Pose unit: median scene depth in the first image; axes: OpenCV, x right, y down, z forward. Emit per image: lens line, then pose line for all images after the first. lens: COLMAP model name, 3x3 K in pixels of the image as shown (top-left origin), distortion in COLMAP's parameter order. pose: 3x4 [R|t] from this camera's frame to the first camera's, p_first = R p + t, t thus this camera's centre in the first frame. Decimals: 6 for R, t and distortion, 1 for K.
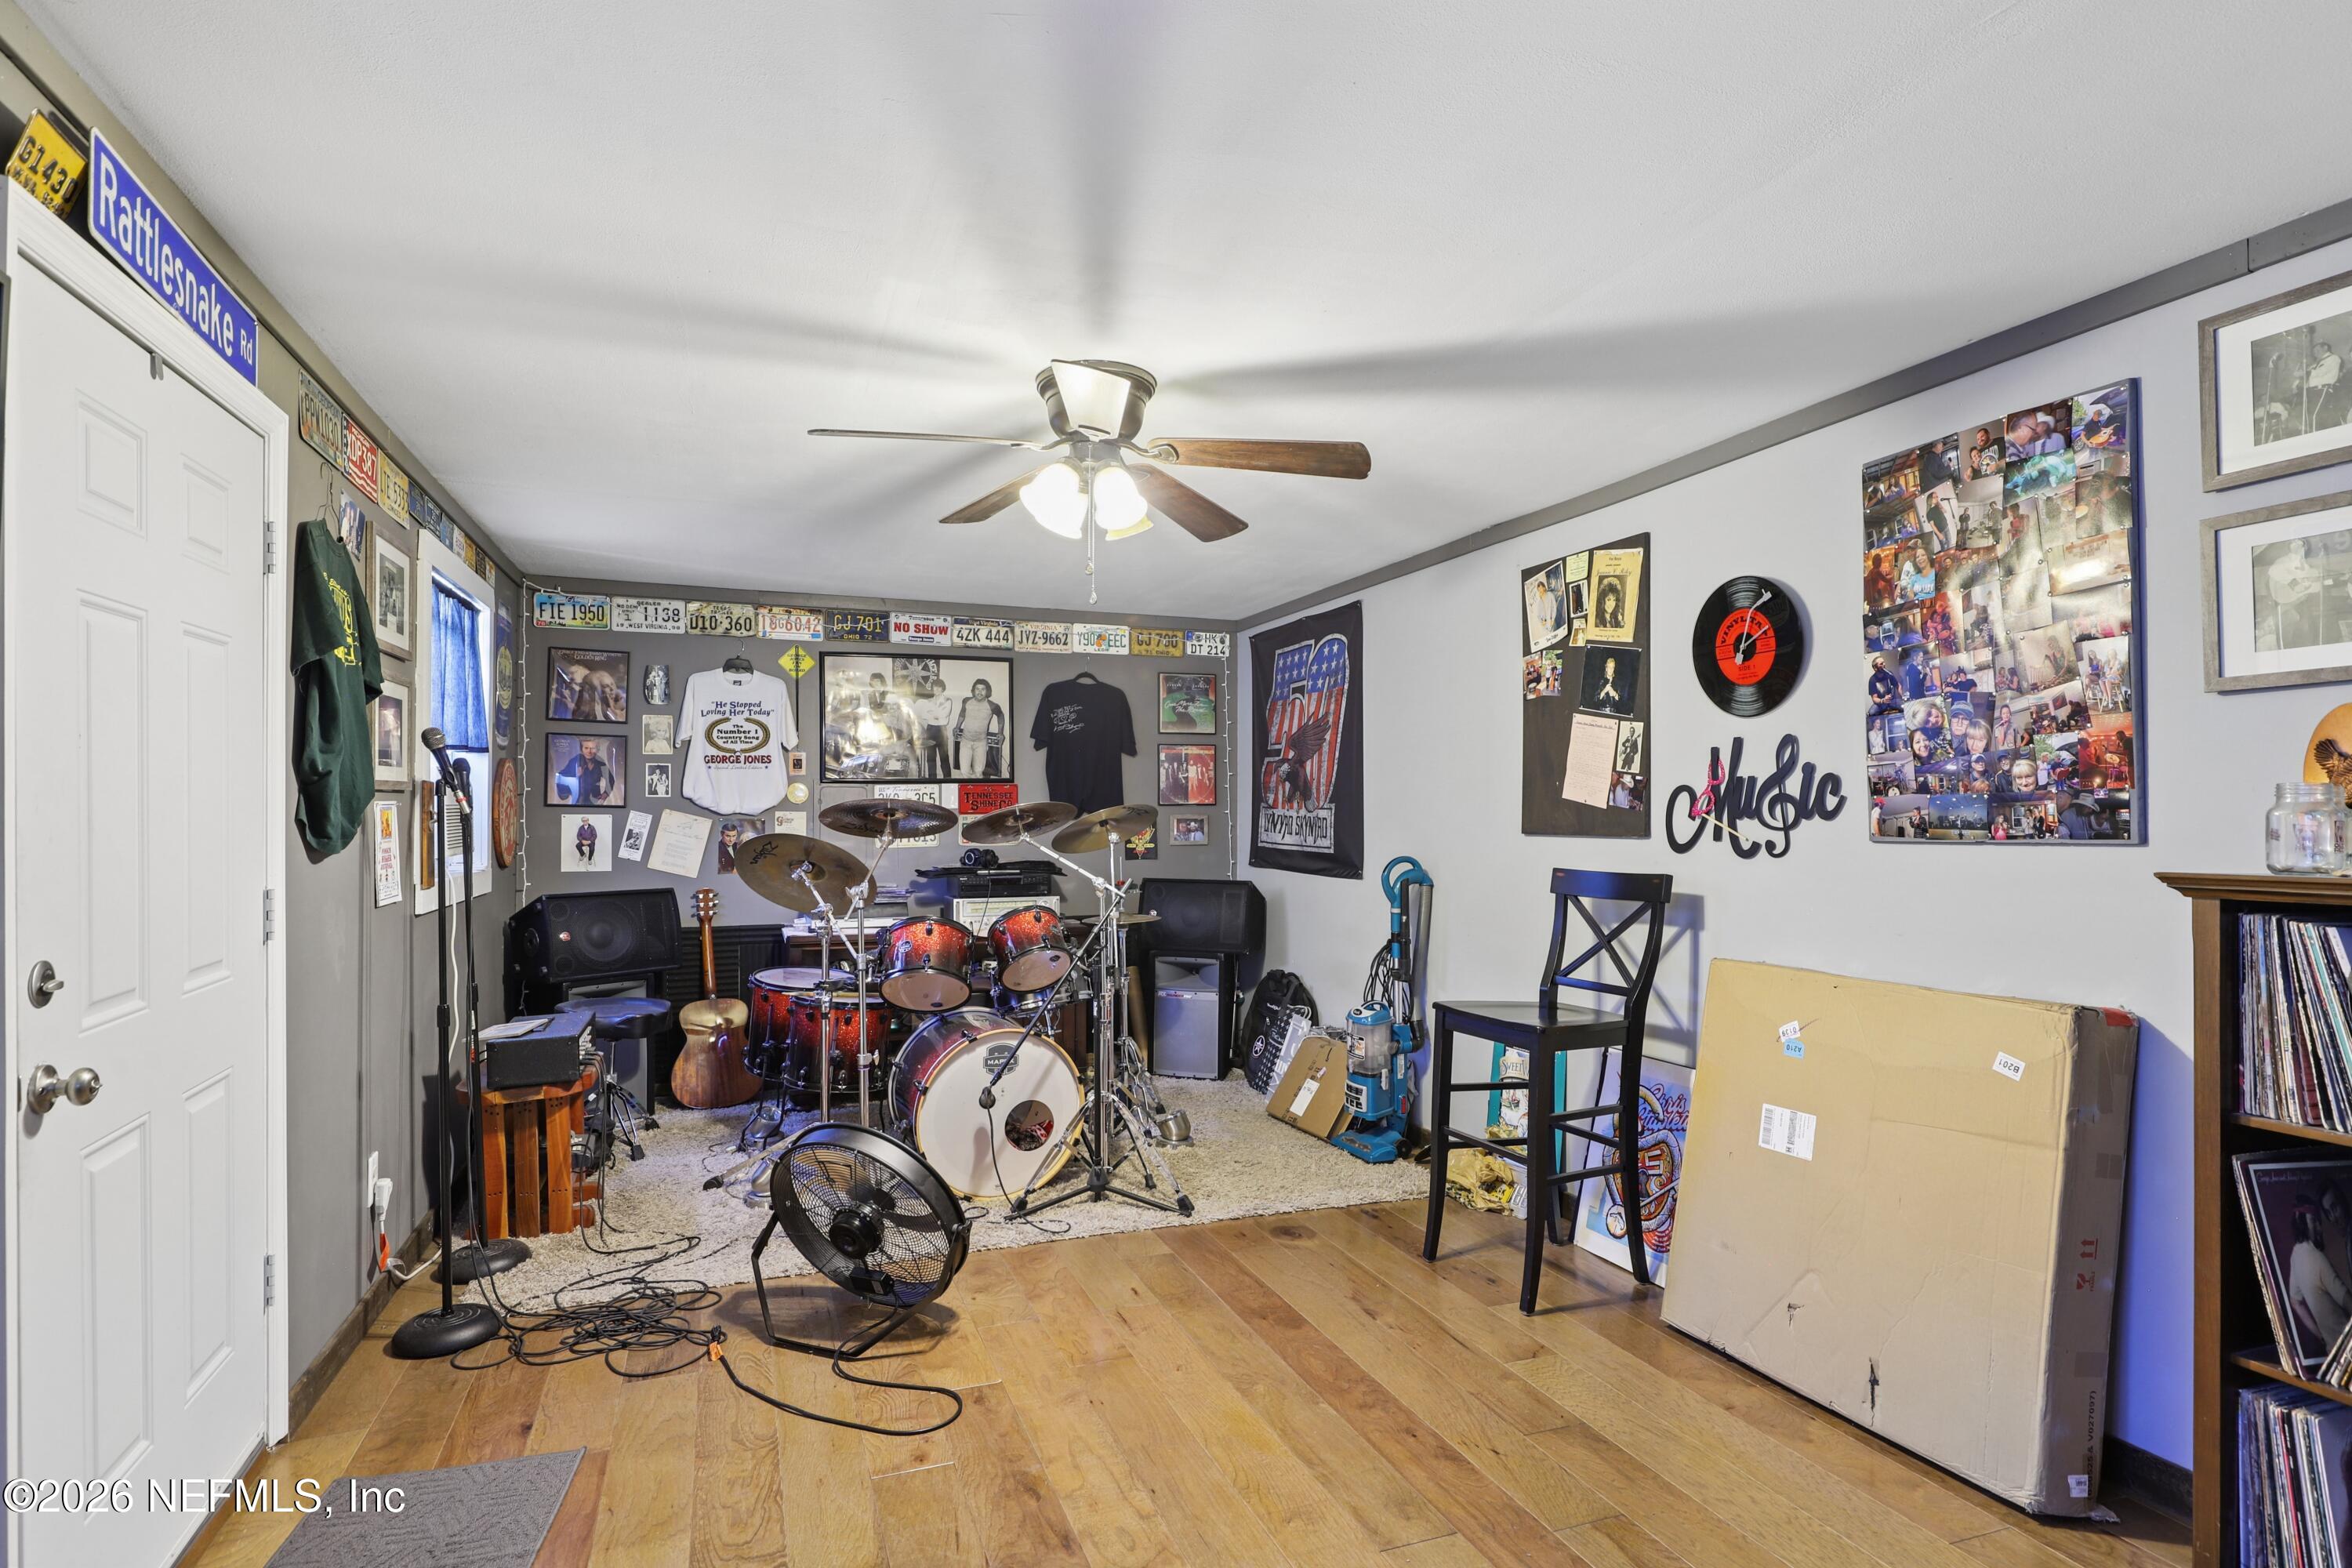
lens RADIAL K [[1190.8, 0, 1184.7], [0, 1190.8, 802.3], [0, 0, 1]] dist [0.002678, -0.002161]
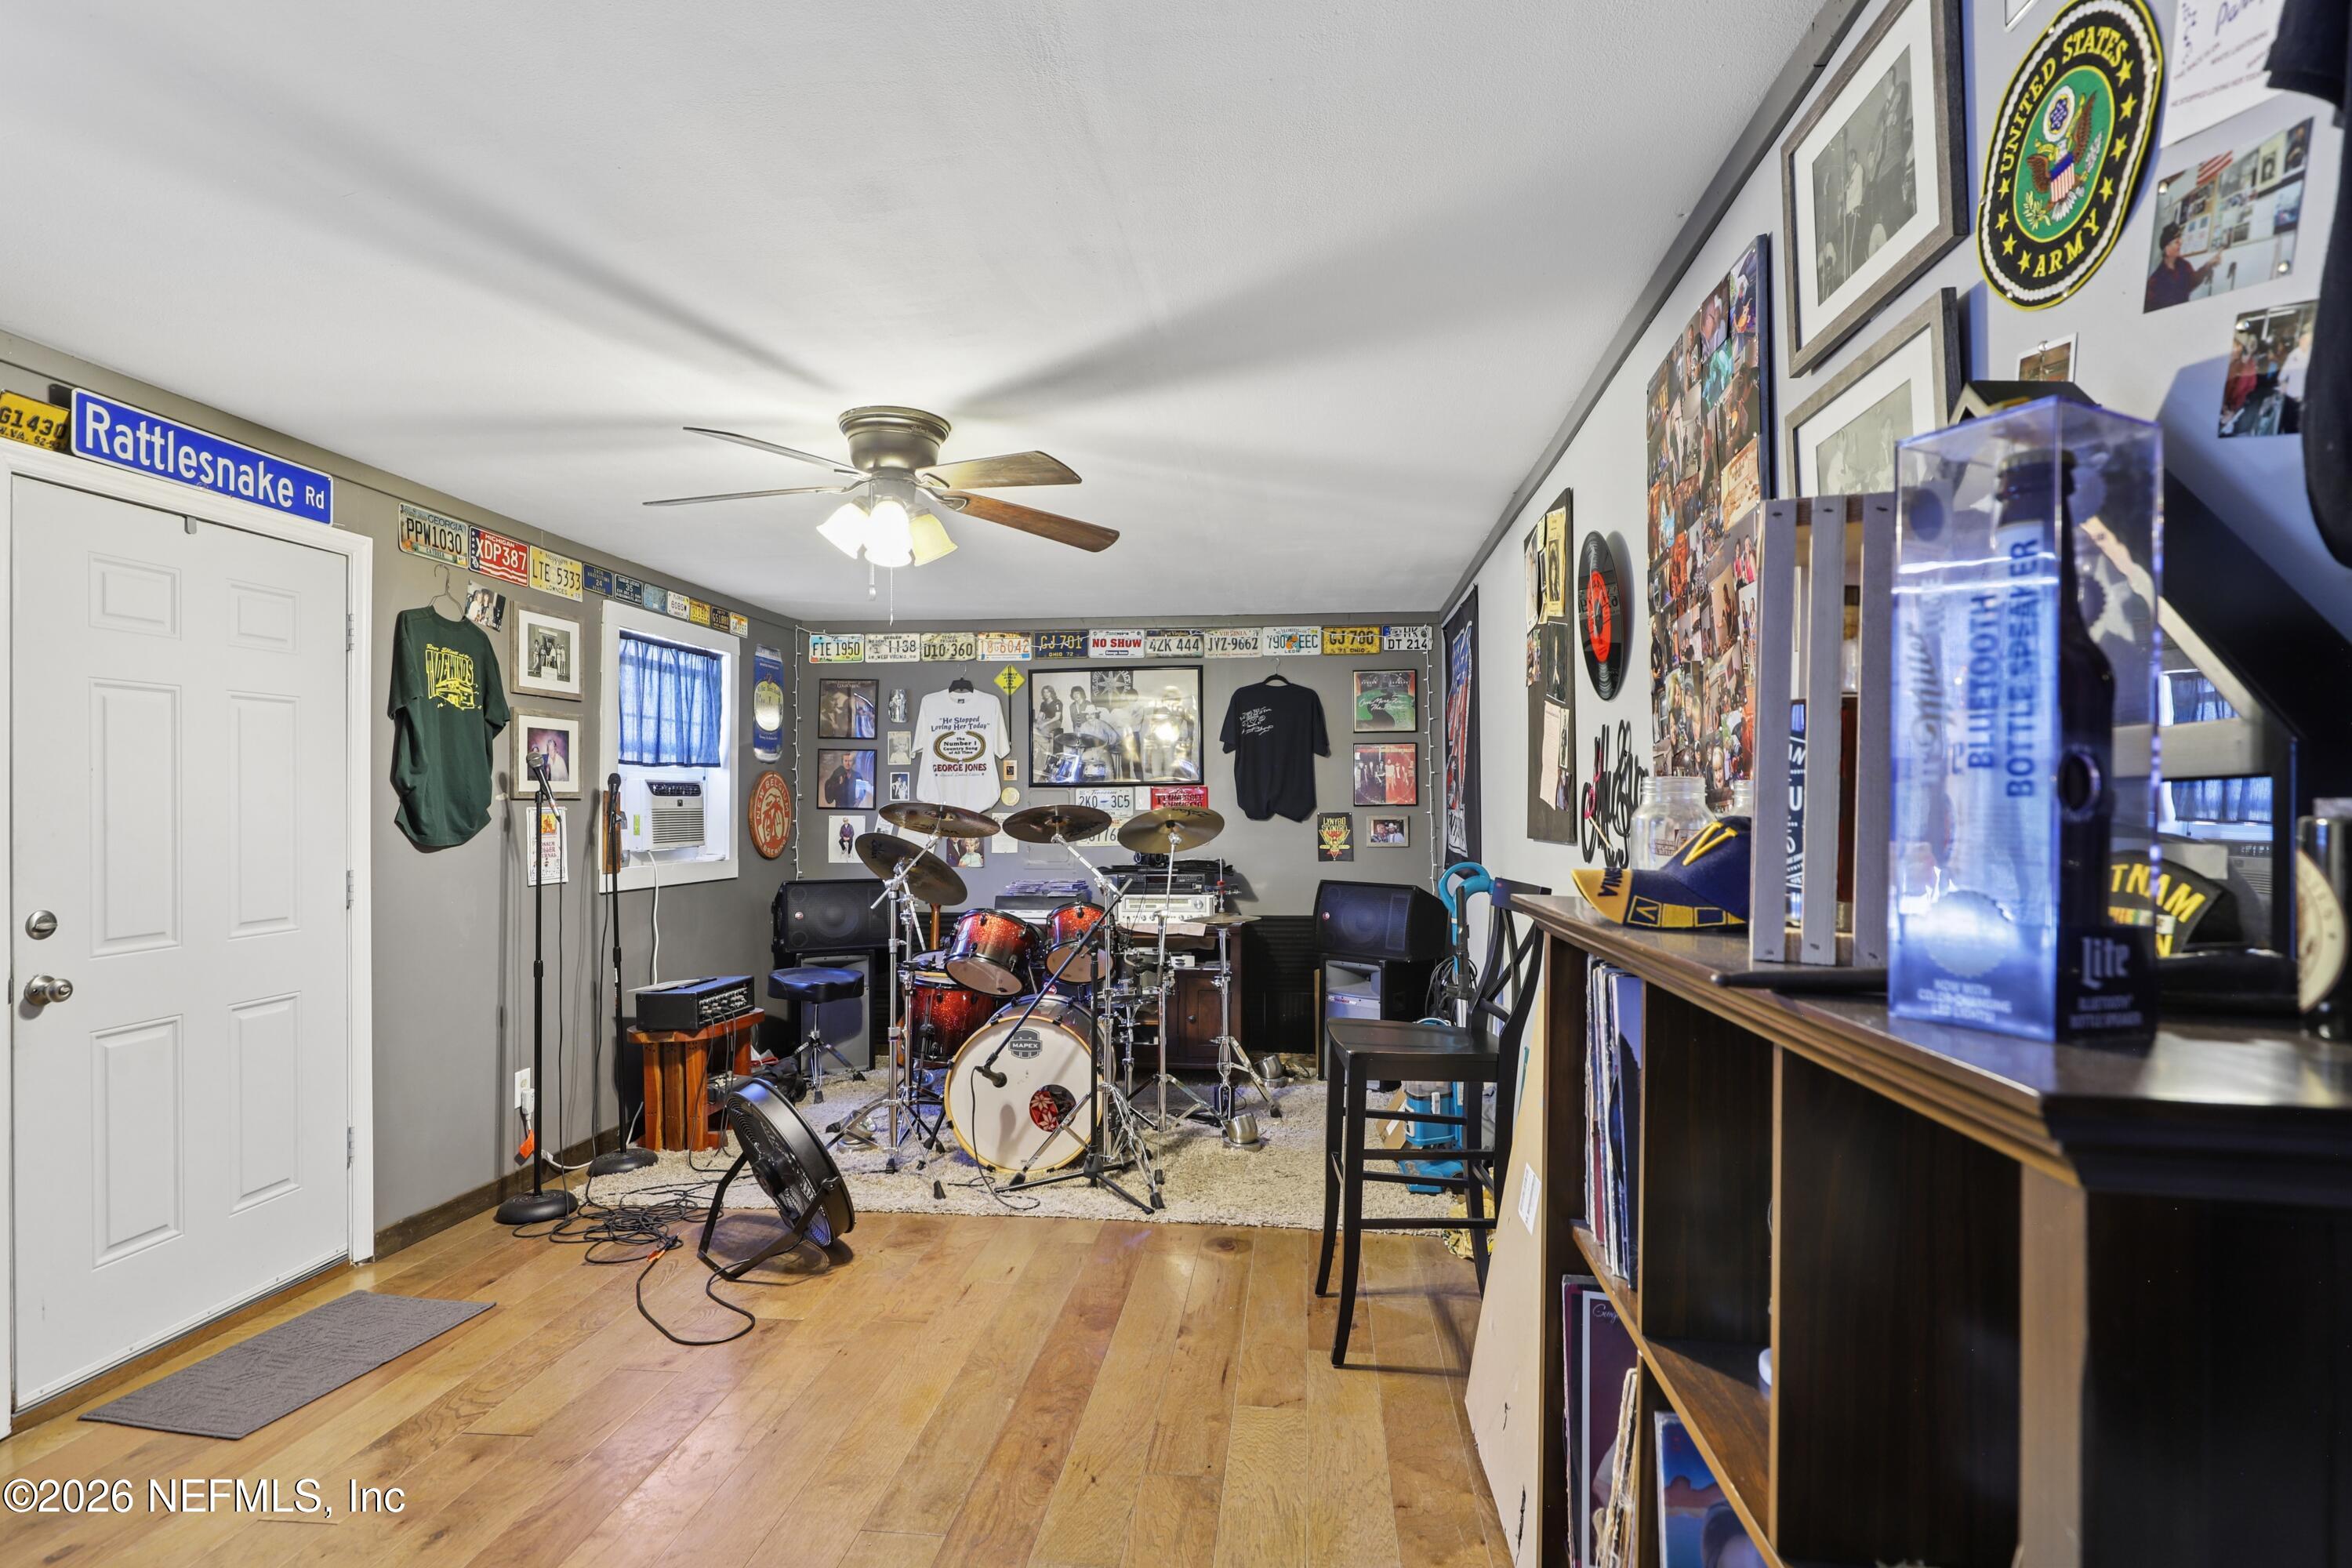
lens RADIAL K [[1190.8, 0, 1201.4], [0, 1190.8, 785.1], [0, 0, 1]] dist [0.002678, -0.002161]
pose [[0.894613, -0.011540, -0.446692, 0.352287], [0.005634, 0.999878, -0.014547, -0.001117], [0.446805, 0.010498, 0.894570, 0.077675]]
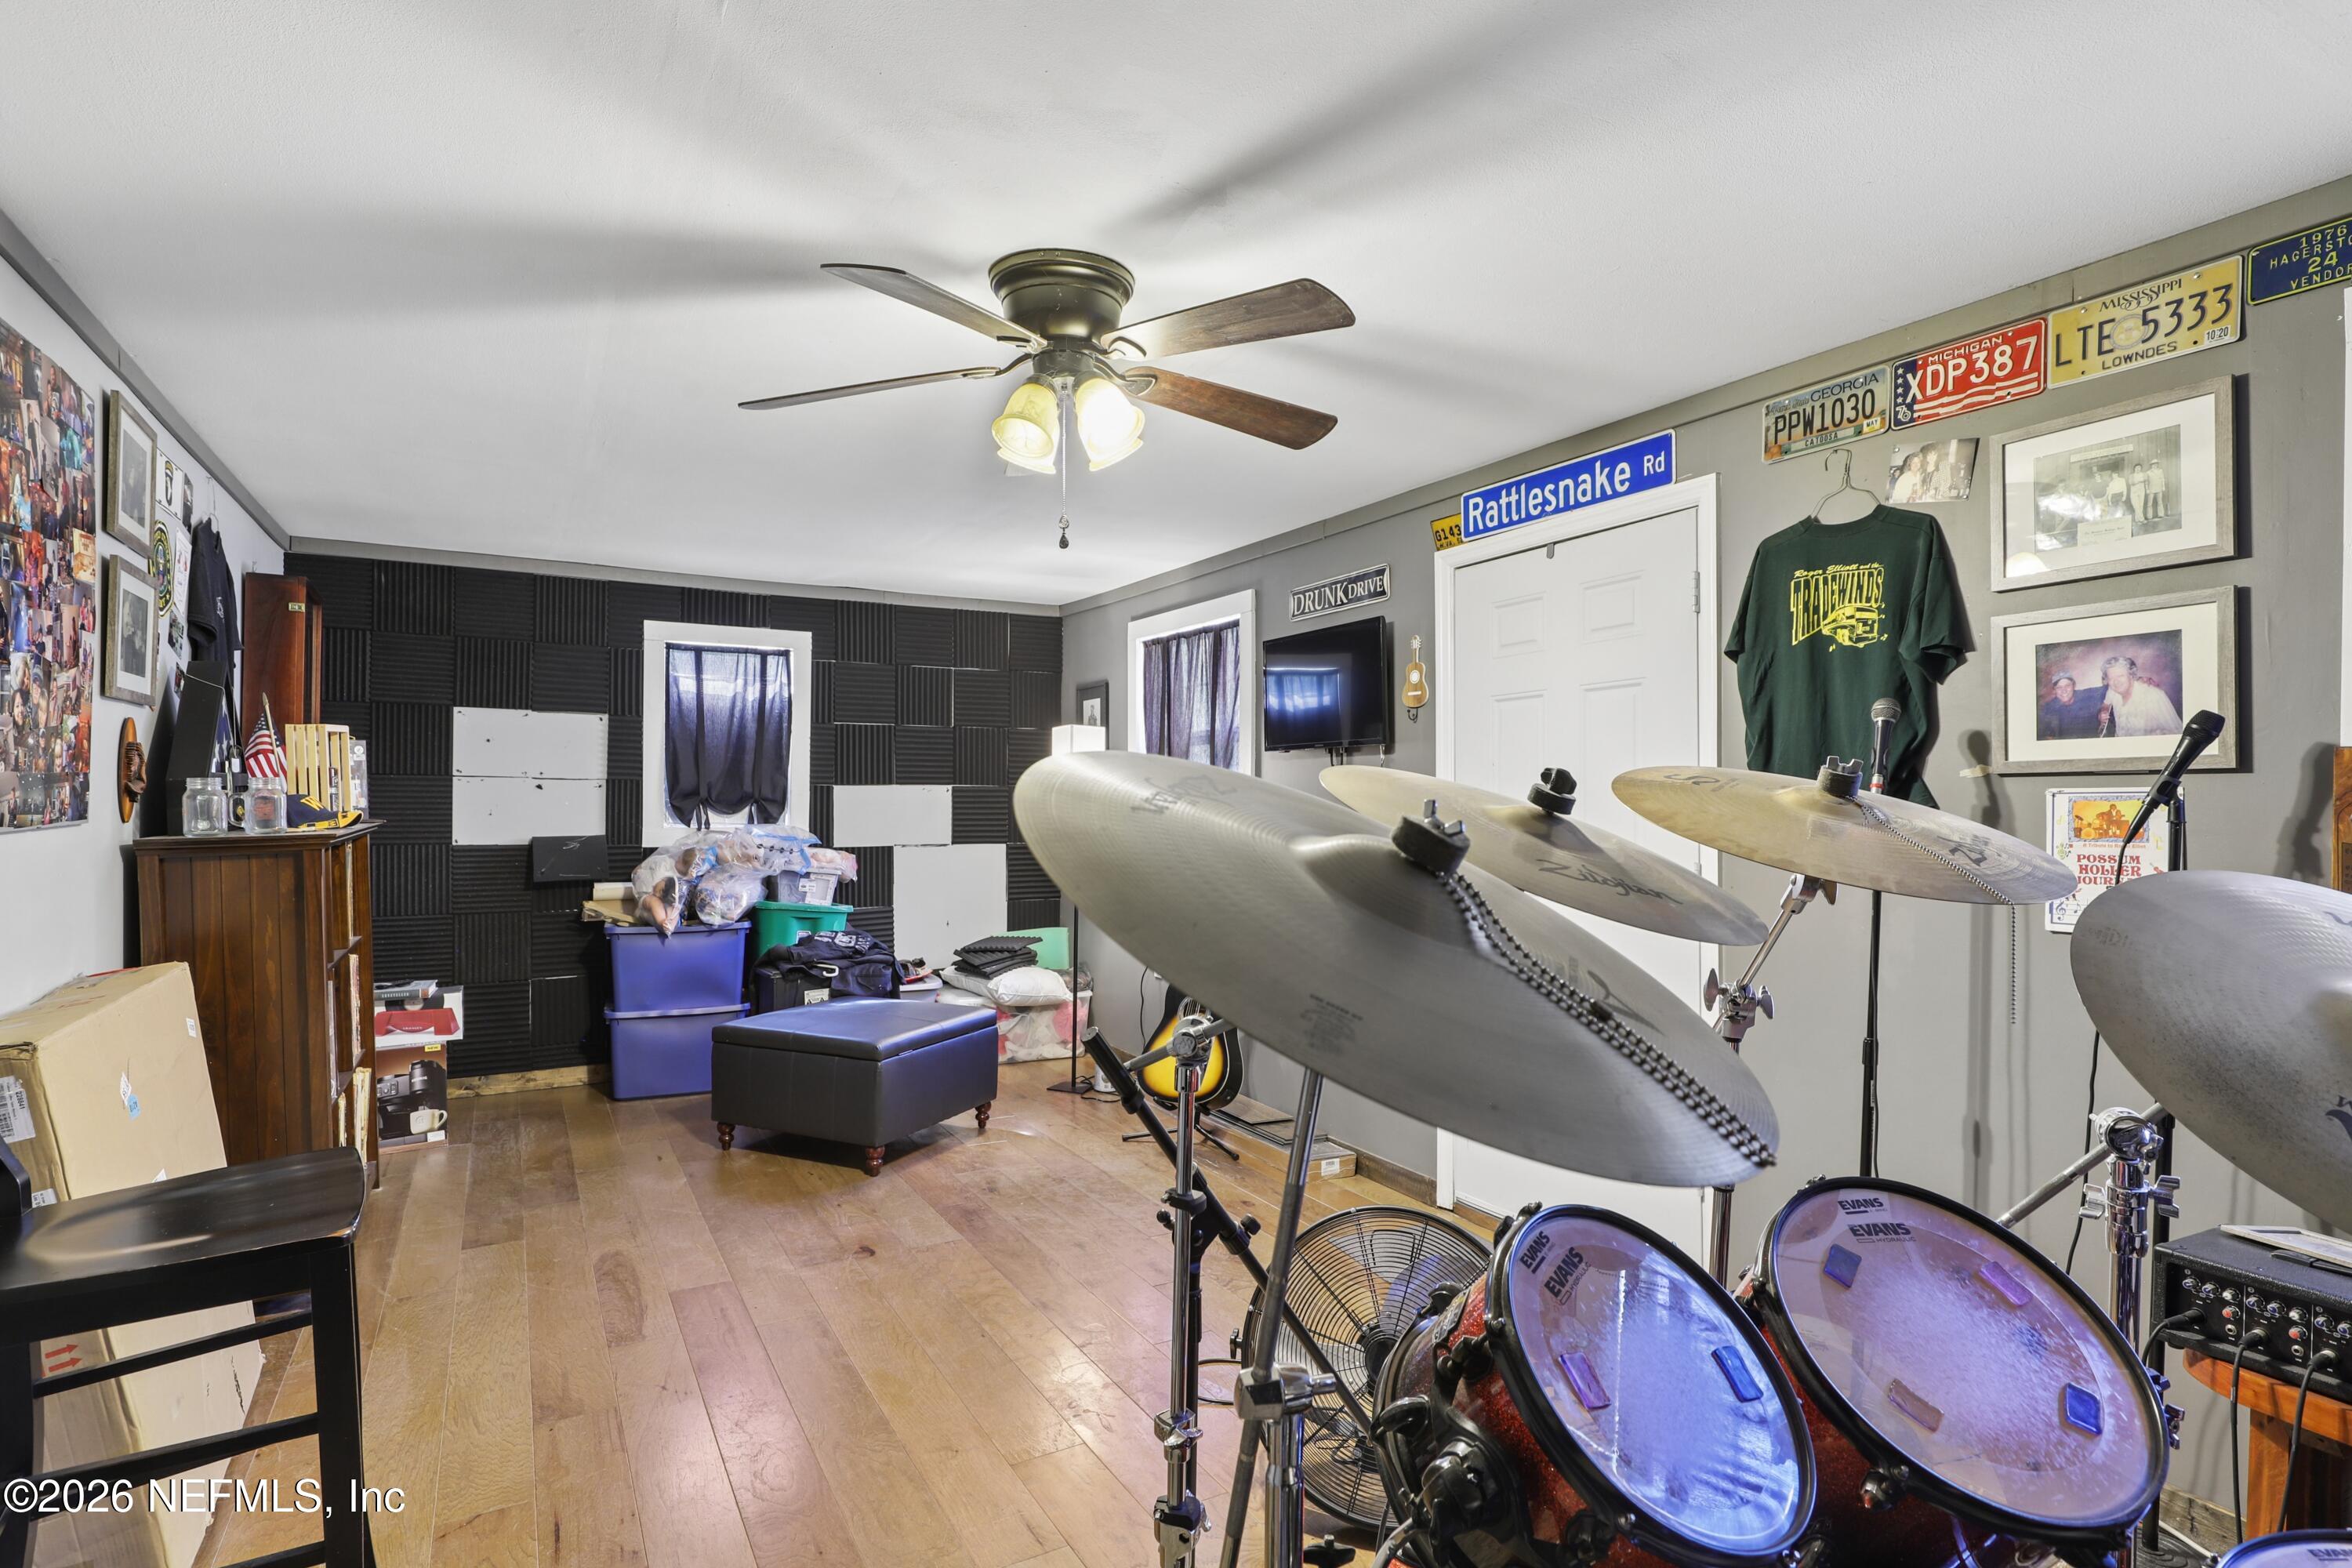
lens RADIAL K [[1190.8, 0, 1171.7], [0, 1190.8, 796.6], [0, 0, 1]] dist [0.002678, -0.002161]
pose [[-0.990079, -0.004201, -0.140451, -0.018921], [-0.002827, 0.999946, -0.009979, 0.007869], [0.140486, -0.009482, -0.990037, 0.969793]]
